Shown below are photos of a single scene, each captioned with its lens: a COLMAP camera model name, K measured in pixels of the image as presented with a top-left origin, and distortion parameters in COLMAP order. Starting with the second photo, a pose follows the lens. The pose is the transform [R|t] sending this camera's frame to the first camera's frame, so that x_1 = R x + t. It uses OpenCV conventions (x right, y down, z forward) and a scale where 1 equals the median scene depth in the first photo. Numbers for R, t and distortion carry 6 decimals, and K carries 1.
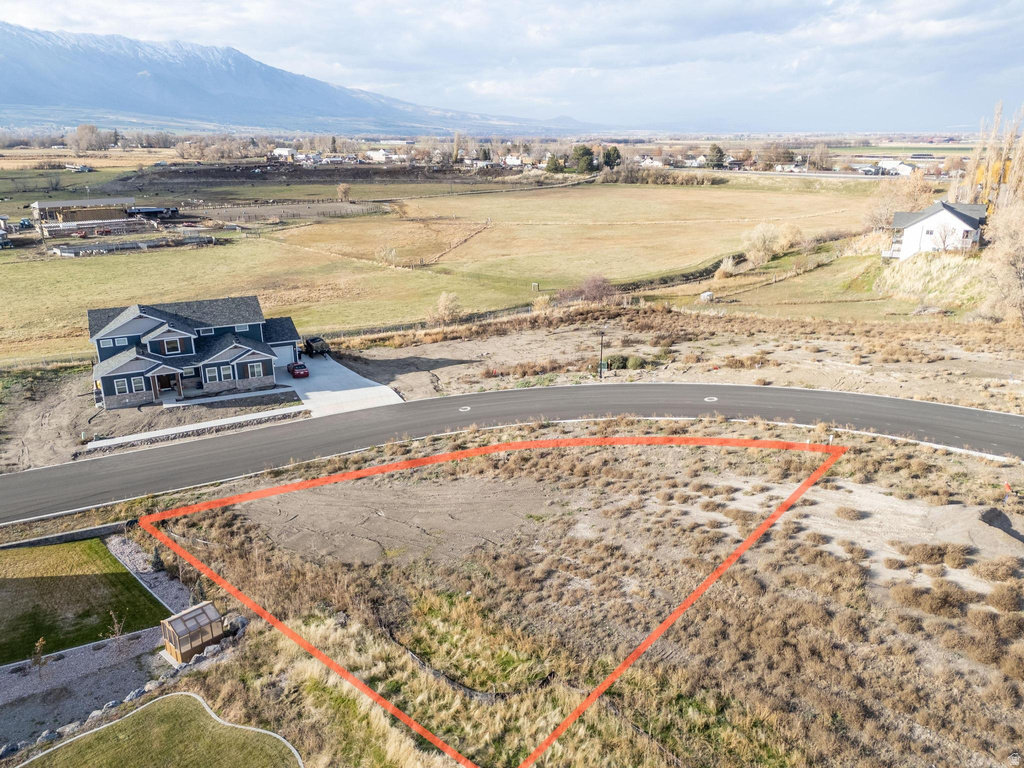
lens RADIAL K [[742.3, 0, 517.7], [0, 742.3, 381.5], [0, 0, 1]] dist [0.068002, -0.052520]
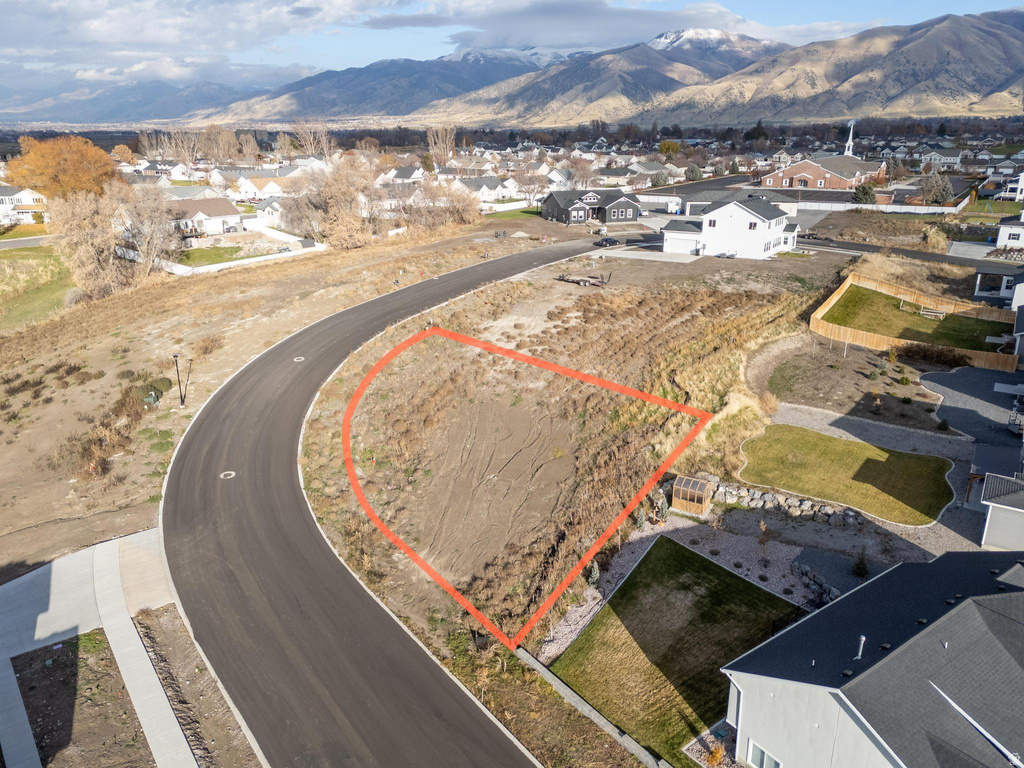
lens RADIAL K [[742.3, 0, 514.9], [0, 742.3, 385.0], [0, 0, 1]] dist [0.068002, -0.052520]
pose [[-0.210776, -0.316992, 0.924710, -0.395608], [0.309860, 0.875515, 0.370756, -0.117079], [-0.927125, 0.364677, -0.086314, 0.335298]]
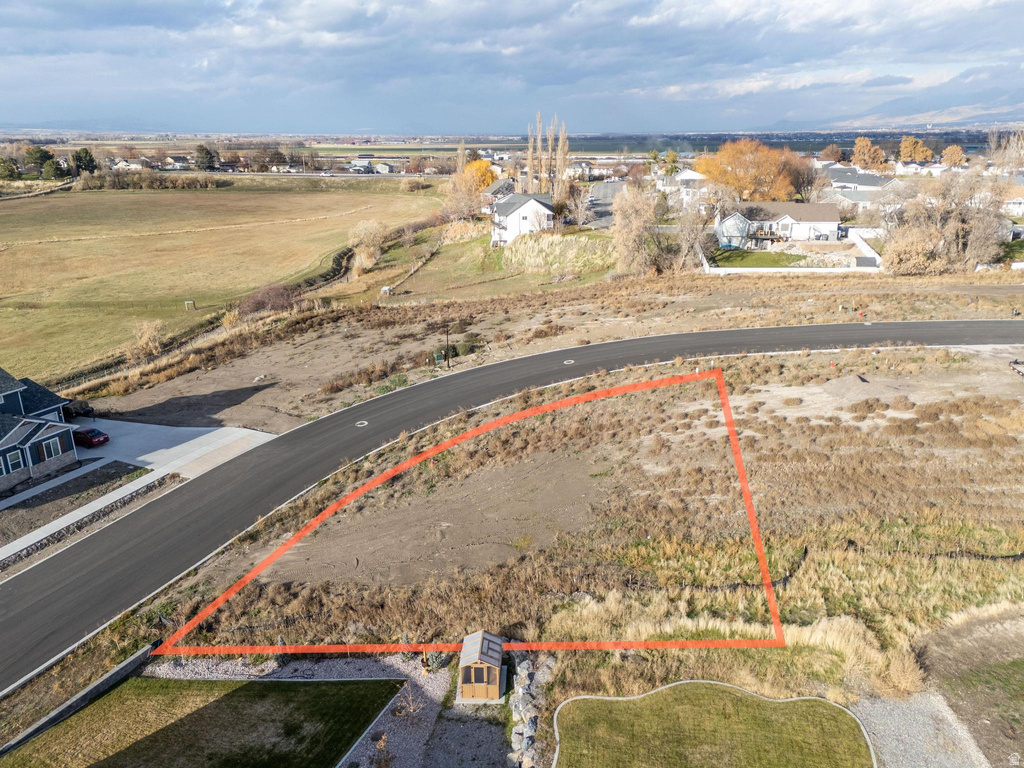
lens RADIAL K [[742.3, 0, 516.5], [0, 742.3, 388.0], [0, 0, 1]] dist [0.068002, -0.052520]
pose [[0.769862, -0.209939, 0.602693, -0.221608], [0.205955, 0.975548, 0.076737, -0.018585], [-0.604066, 0.065050, 0.794275, 0.048495]]
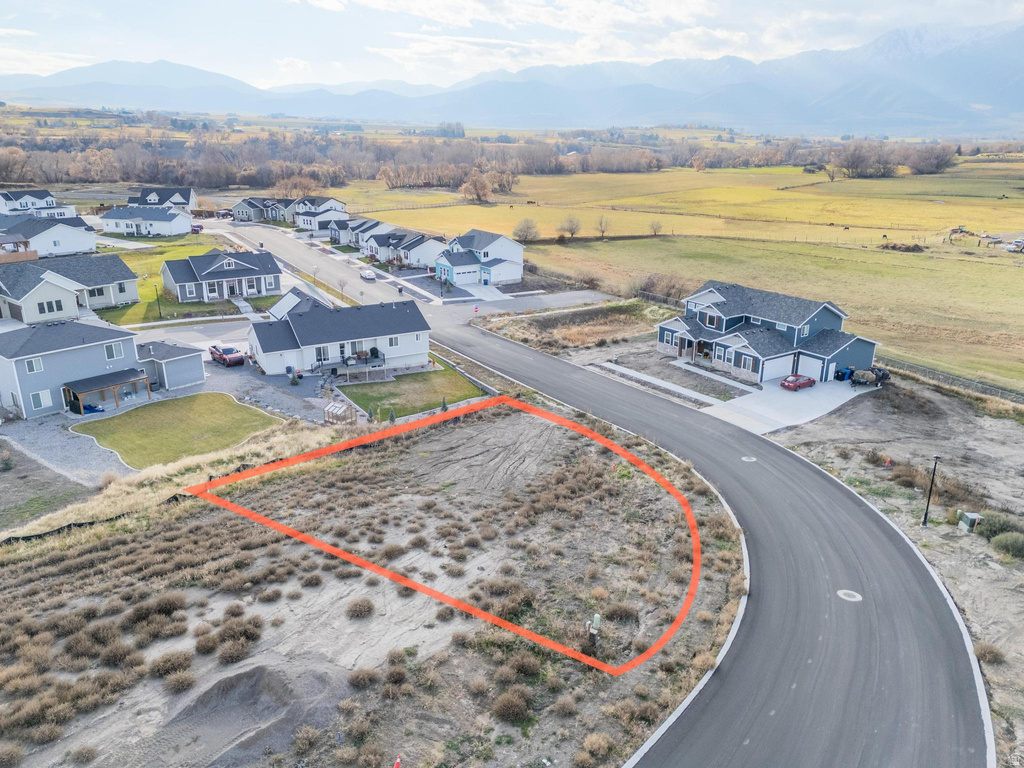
lens RADIAL K [[742.3, 0, 516.9], [0, 742.3, 388.4], [0, 0, 1]] dist [0.068002, -0.052520]
pose [[0.107835, 0.321307, -0.940815, 0.306856], [-0.321129, 0.906863, 0.272904, -0.083226], [0.940876, 0.272694, 0.200973, 0.251907]]
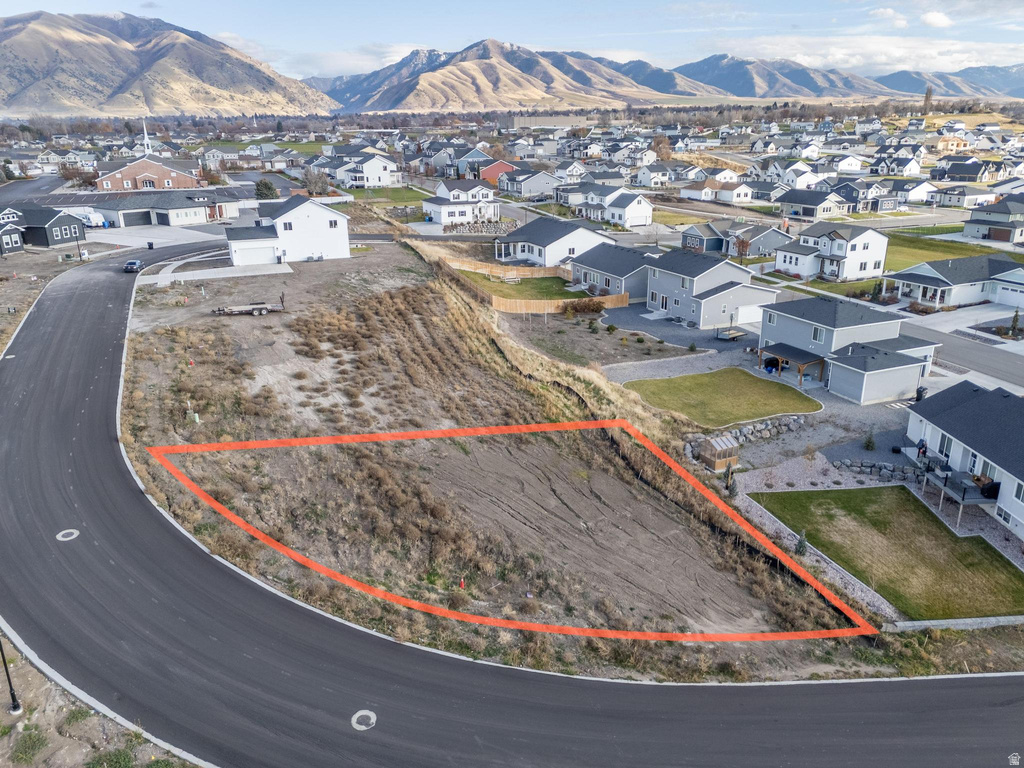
lens RADIAL K [[742.3, 0, 518.1], [0, 742.3, 383.1], [0, 0, 1]] dist [0.068002, -0.052520]
pose [[-0.934932, -0.109538, 0.337496, -0.134961], [0.119073, 0.799146, 0.589226, -0.180266], [-0.334251, 0.591073, -0.734104, 0.538068]]
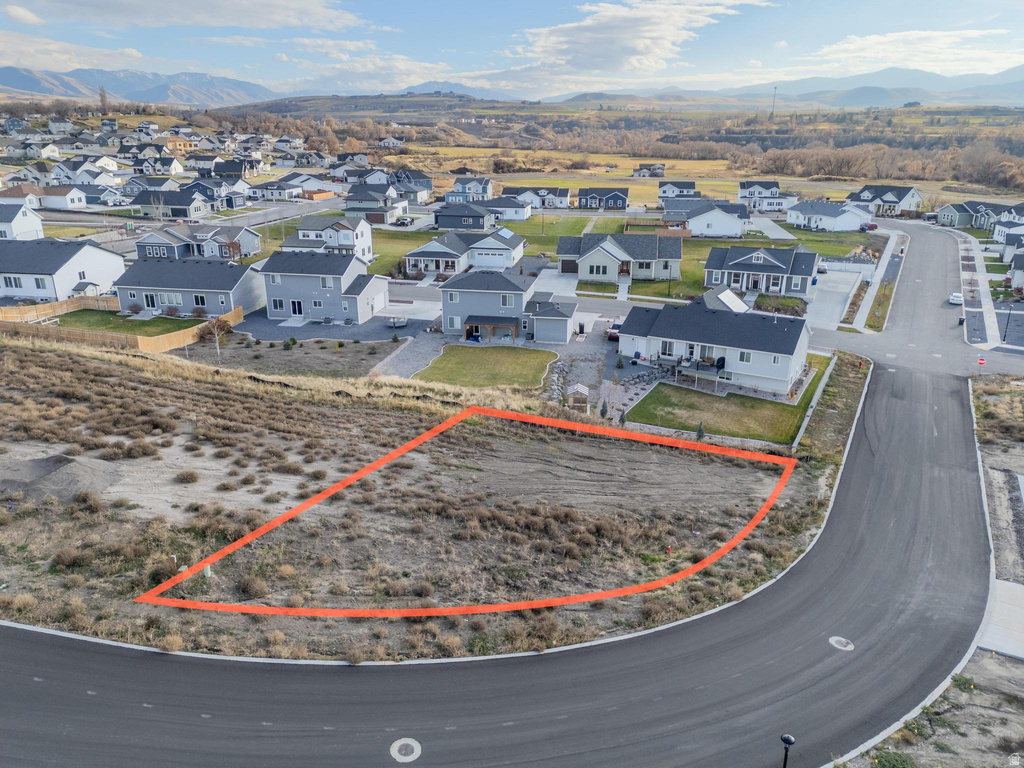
lens RADIAL K [[742.3, 0, 516.7], [0, 742.3, 387.7], [0, 0, 1]] dist [0.068002, -0.052520]
pose [[-0.808482, 0.189480, -0.557184, 0.171317], [-0.192848, 0.809185, 0.555004, -0.163827], [0.556027, 0.556163, -0.617671, 0.498504]]
